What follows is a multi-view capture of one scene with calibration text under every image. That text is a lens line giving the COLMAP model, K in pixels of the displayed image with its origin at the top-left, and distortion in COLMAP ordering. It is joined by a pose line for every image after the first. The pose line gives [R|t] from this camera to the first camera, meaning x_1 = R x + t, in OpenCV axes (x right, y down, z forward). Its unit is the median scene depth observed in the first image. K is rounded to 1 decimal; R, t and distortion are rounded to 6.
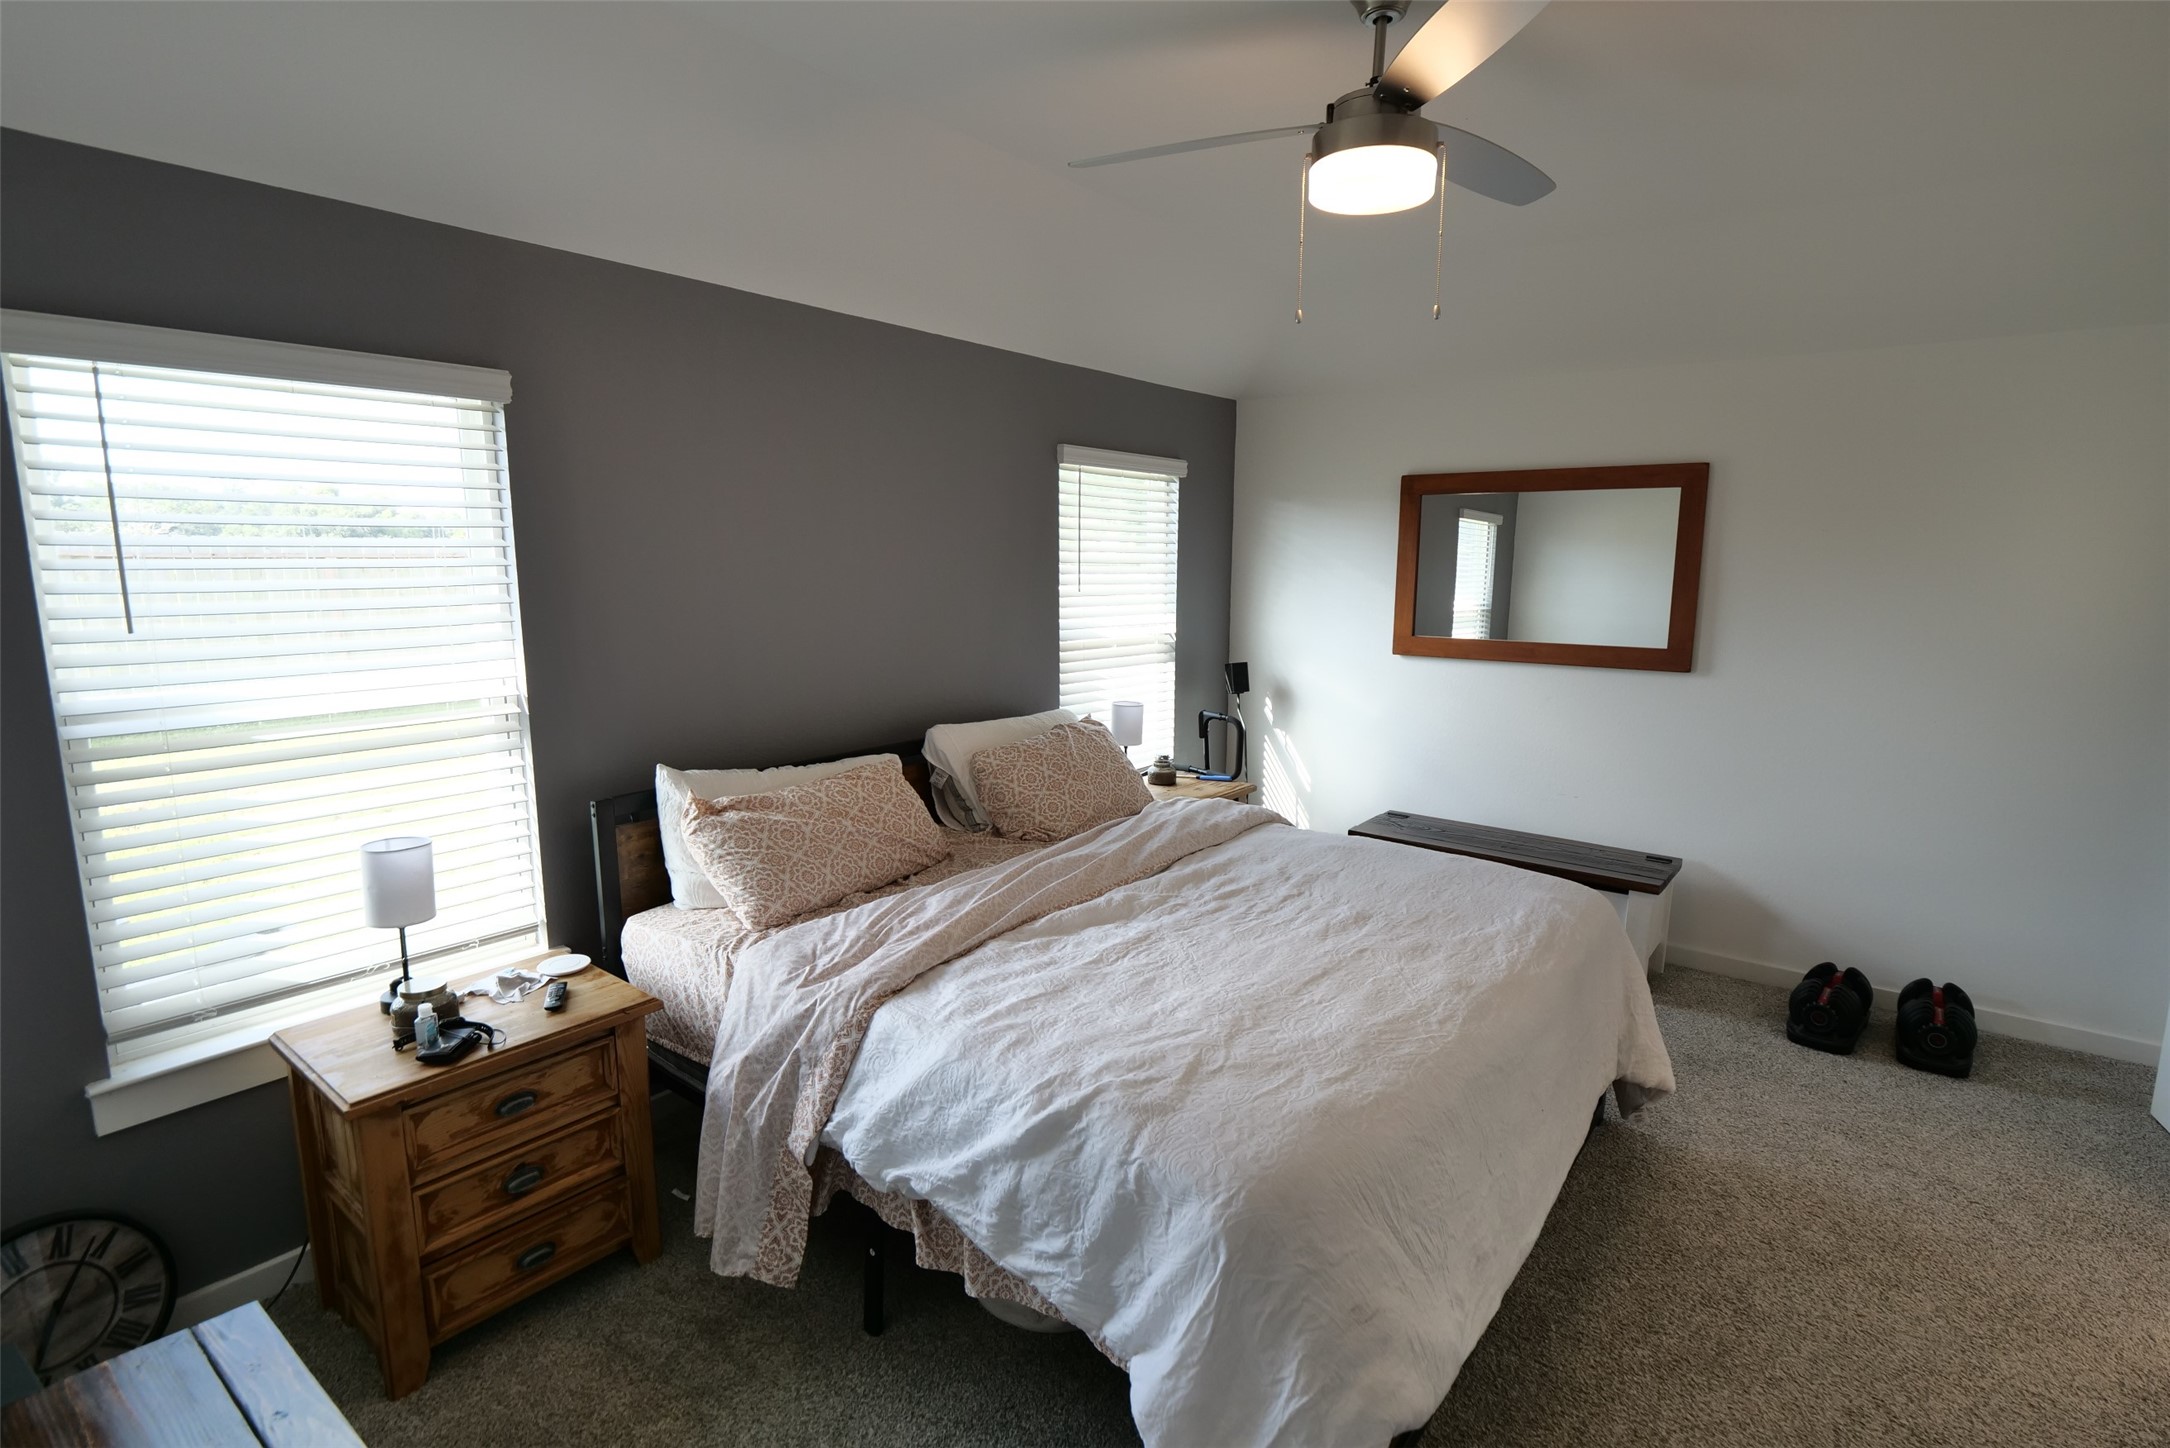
lens RADIAL K [[1061.7, 0, 1080.7], [0, 1061.7, 730.0], [0, 0, 1]] dist [-0.014033, 0.000537]
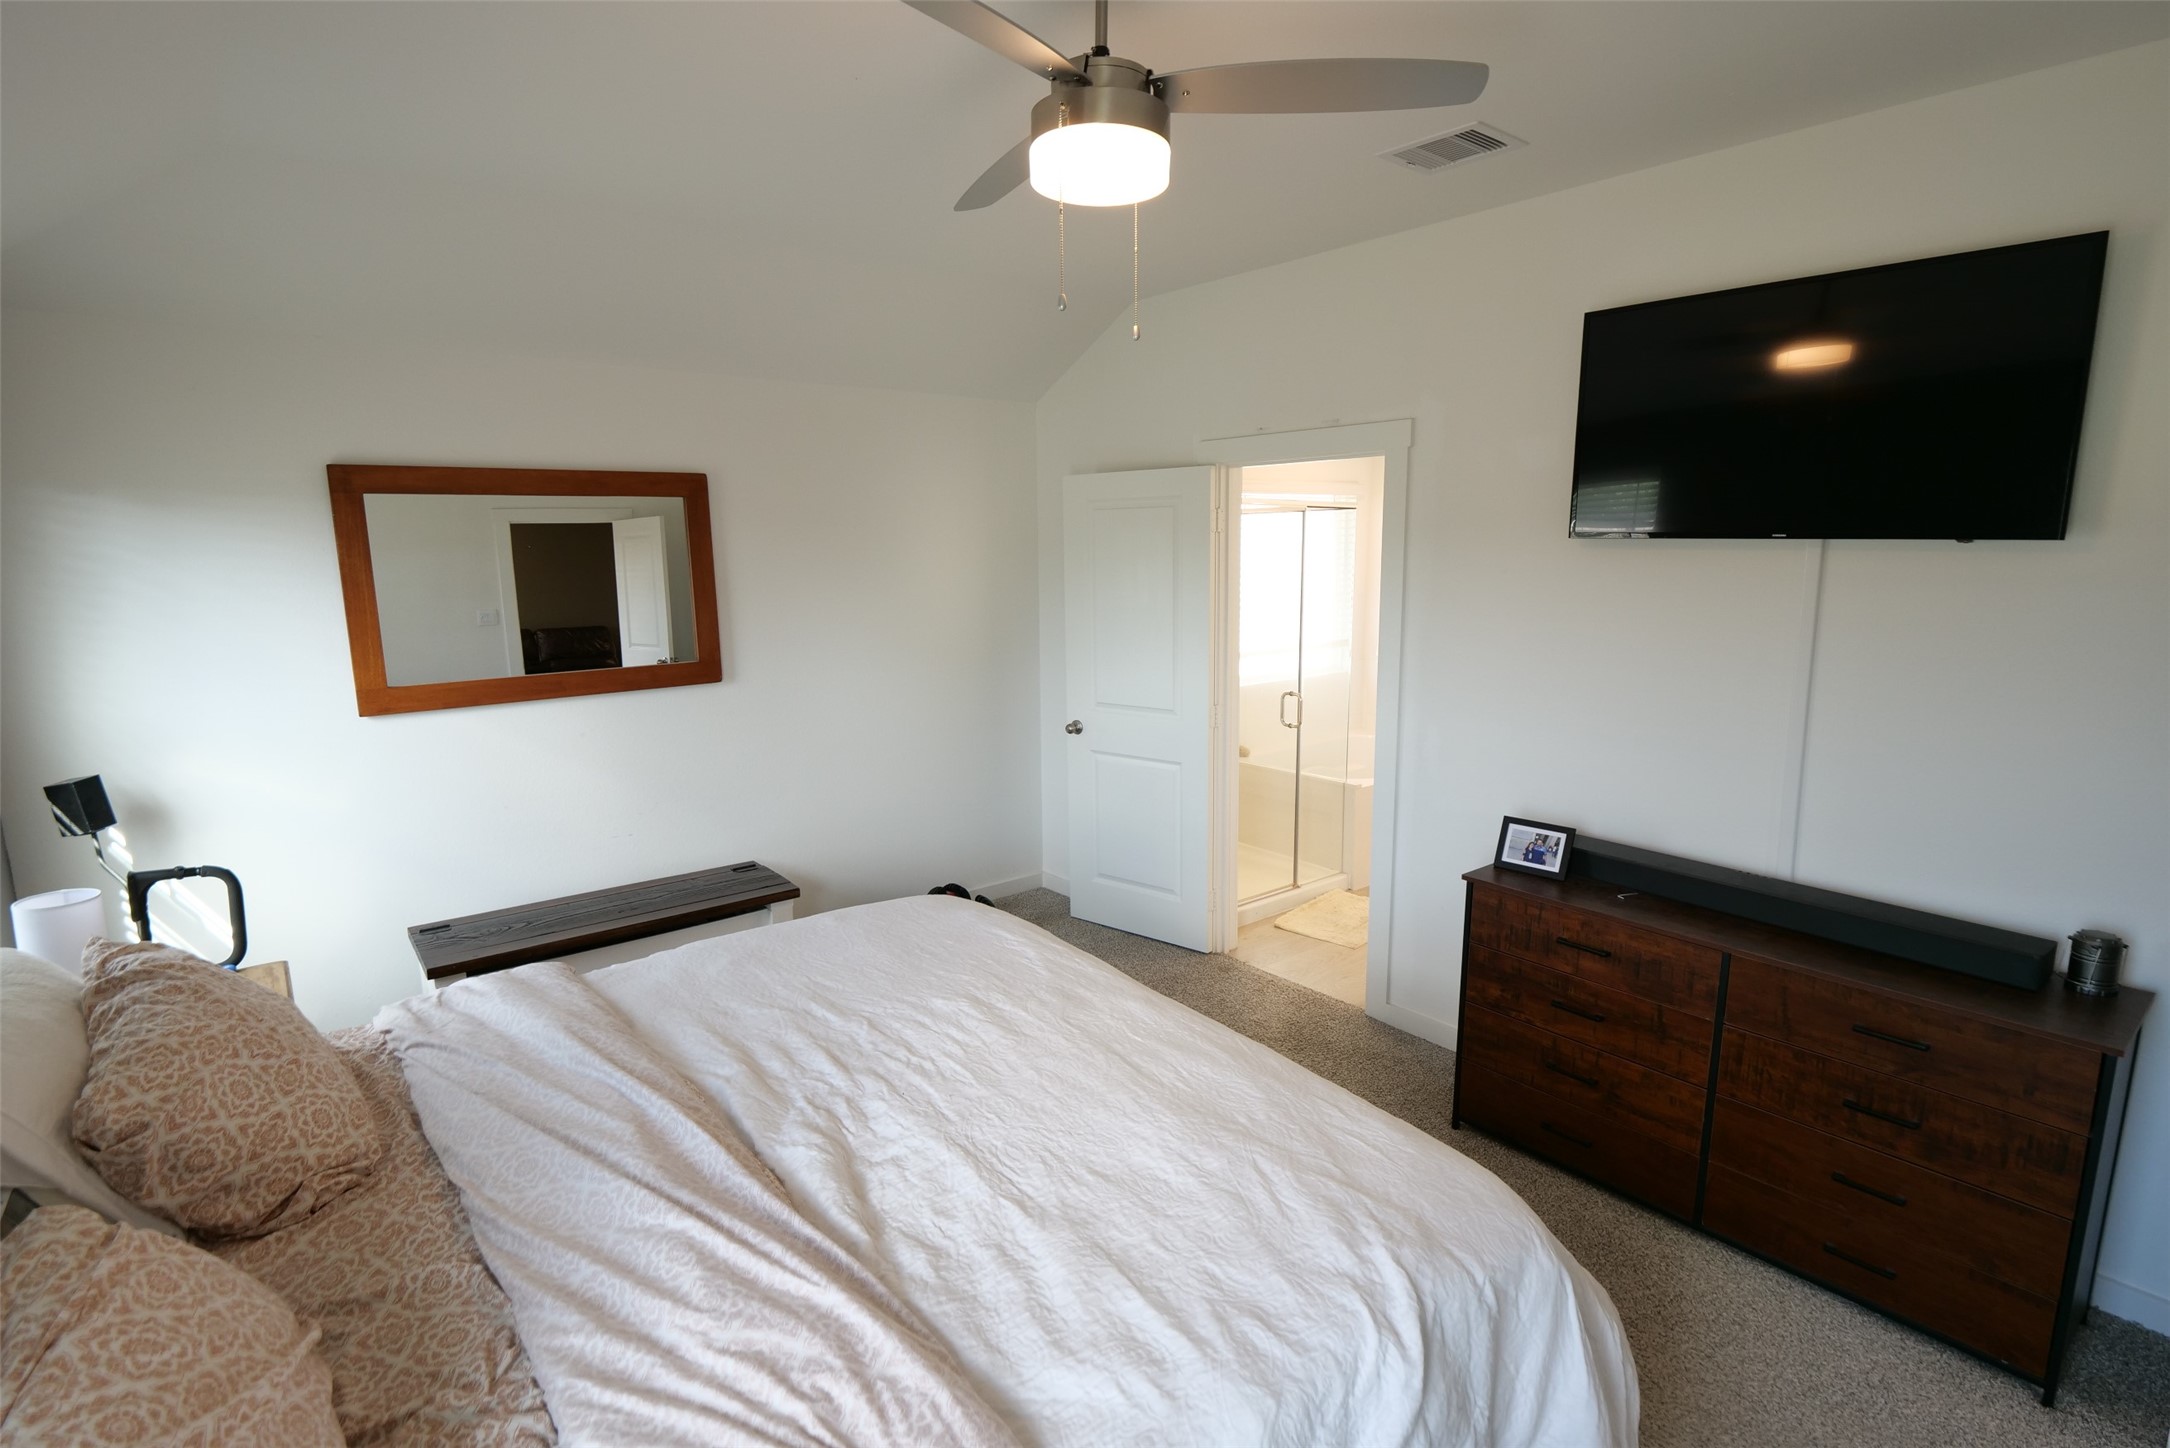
lens RADIAL K [[1061.7, 0, 1075.7], [0, 1061.7, 724.9], [0, 0, 1]] dist [-0.014033, 0.000537]
pose [[0.218213, -0.177300, 0.959660, -0.391450], [0.172149, 0.974931, 0.140977, -0.116649], [-0.960598, 0.134442, 0.243265, 0.518549]]
